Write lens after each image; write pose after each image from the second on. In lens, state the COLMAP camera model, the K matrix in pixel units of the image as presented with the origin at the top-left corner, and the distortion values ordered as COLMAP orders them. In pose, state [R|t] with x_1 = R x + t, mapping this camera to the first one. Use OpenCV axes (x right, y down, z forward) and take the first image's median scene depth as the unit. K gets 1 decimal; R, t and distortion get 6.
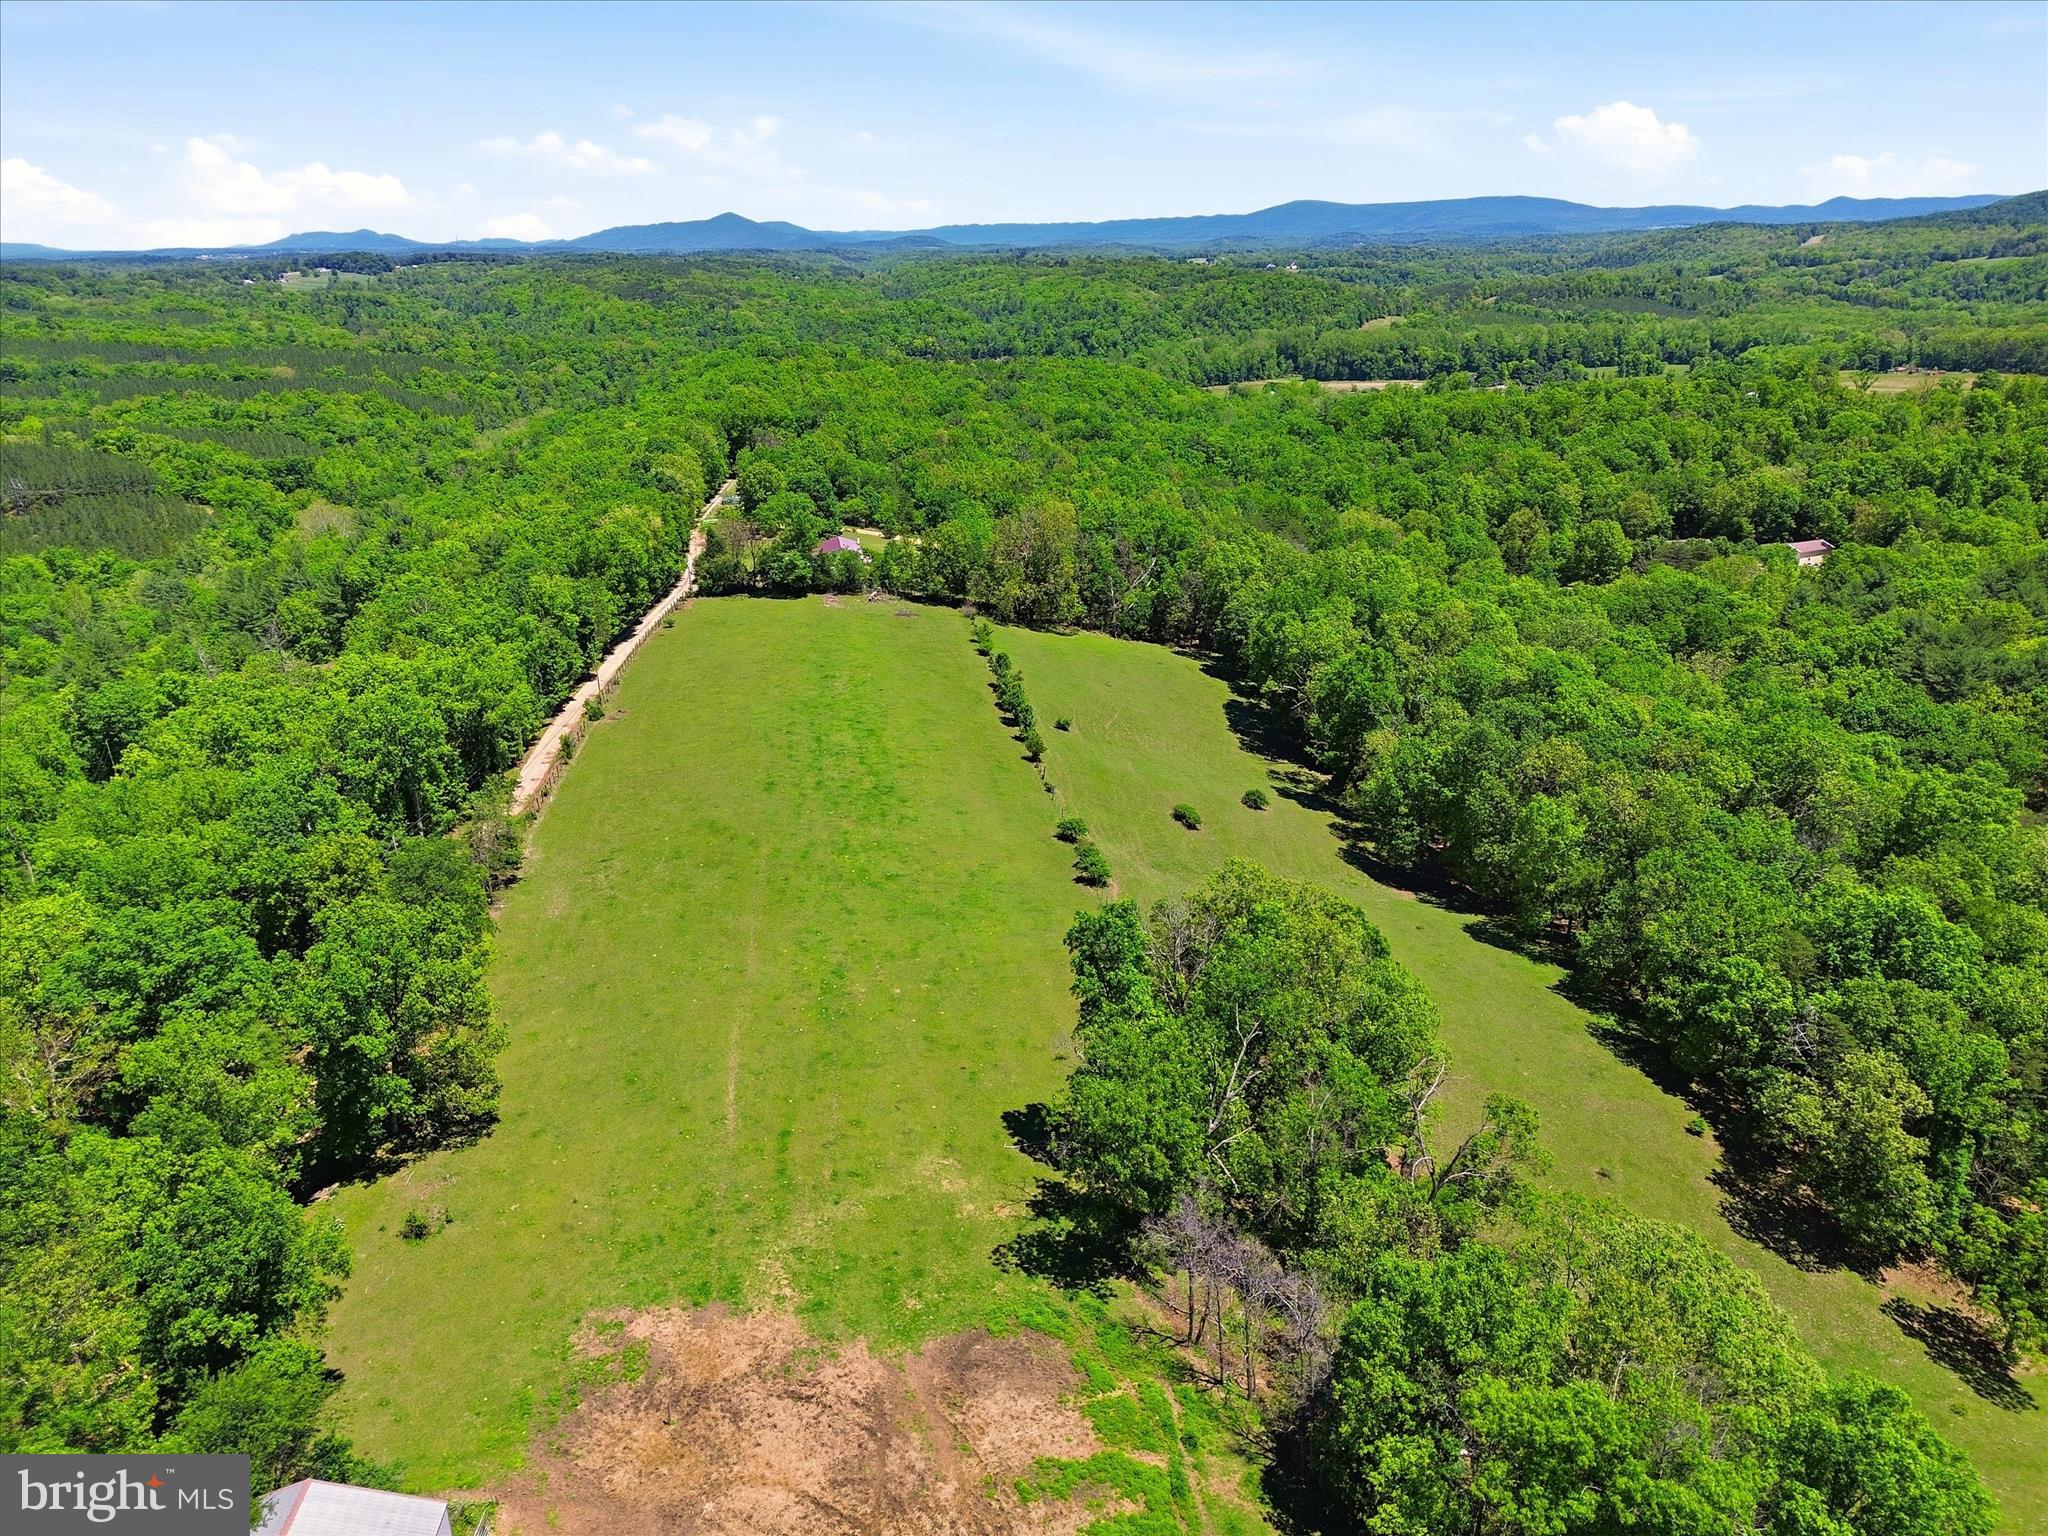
lens RADIAL K [[1439.2, 0, 1016.7], [0, 1439.2, 758.9], [0, 0, 1]] dist [0.076547, -0.073378]
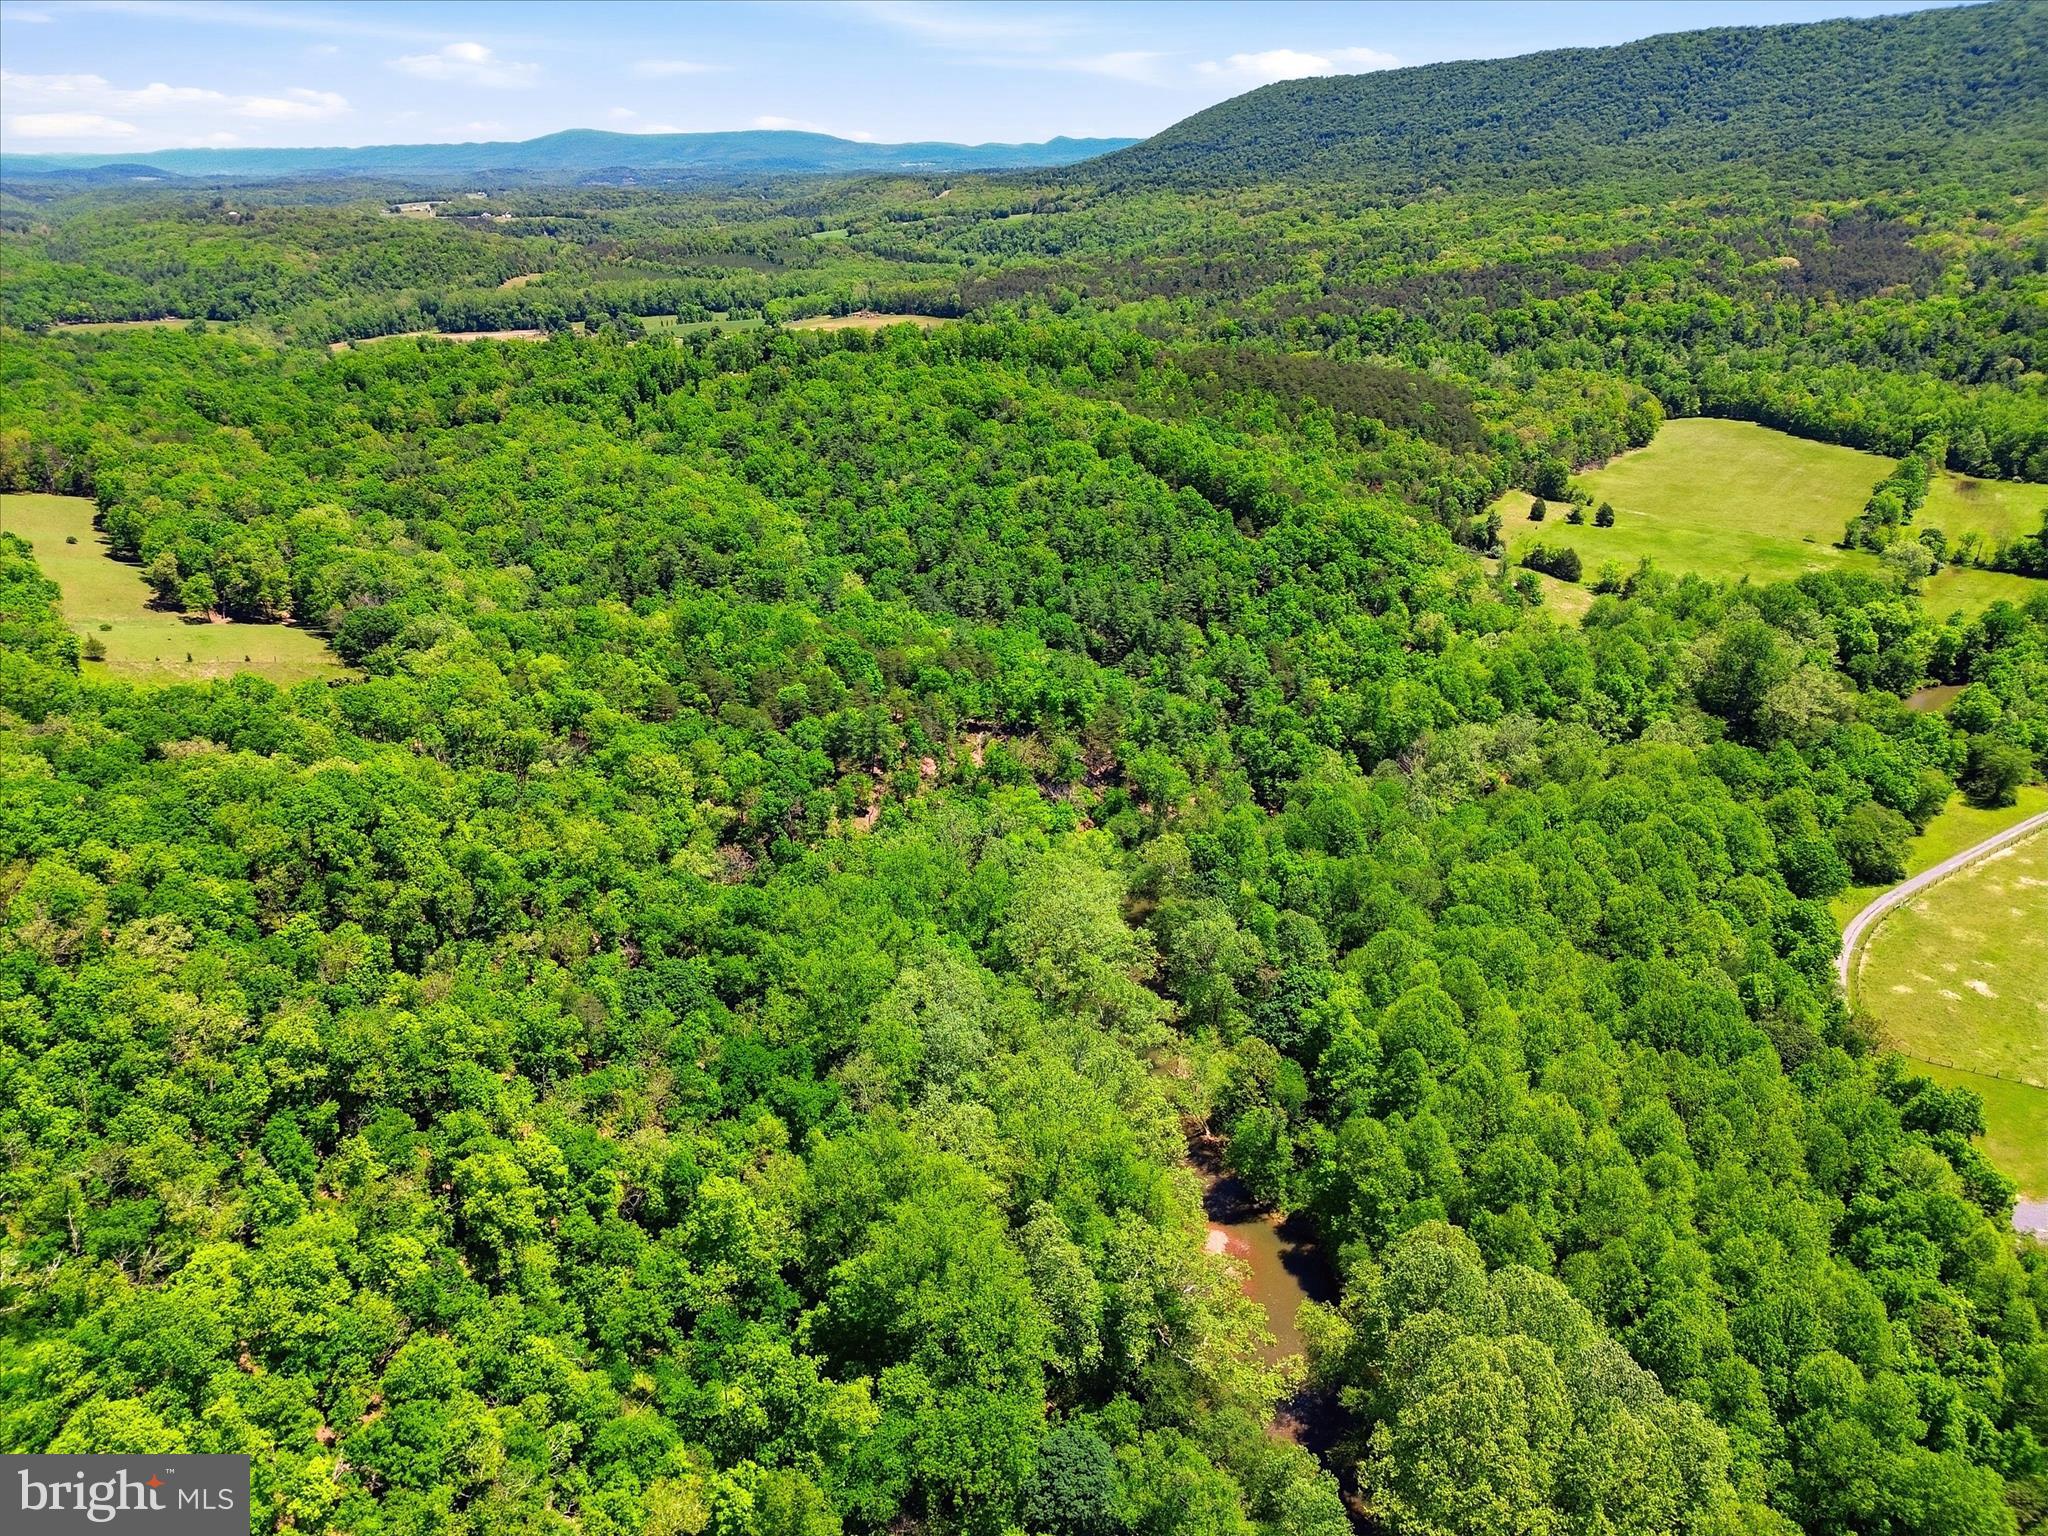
lens RADIAL K [[1439.2, 0, 1016.7], [0, 1439.2, 758.9], [0, 0, 1]] dist [0.076547, -0.073378]
pose [[0.904021, -0.162543, 0.395381, 0.407070], [0.145473, 0.986665, 0.073005, 0.319342], [-0.401975, -0.008481, 0.915611, -1.393308]]
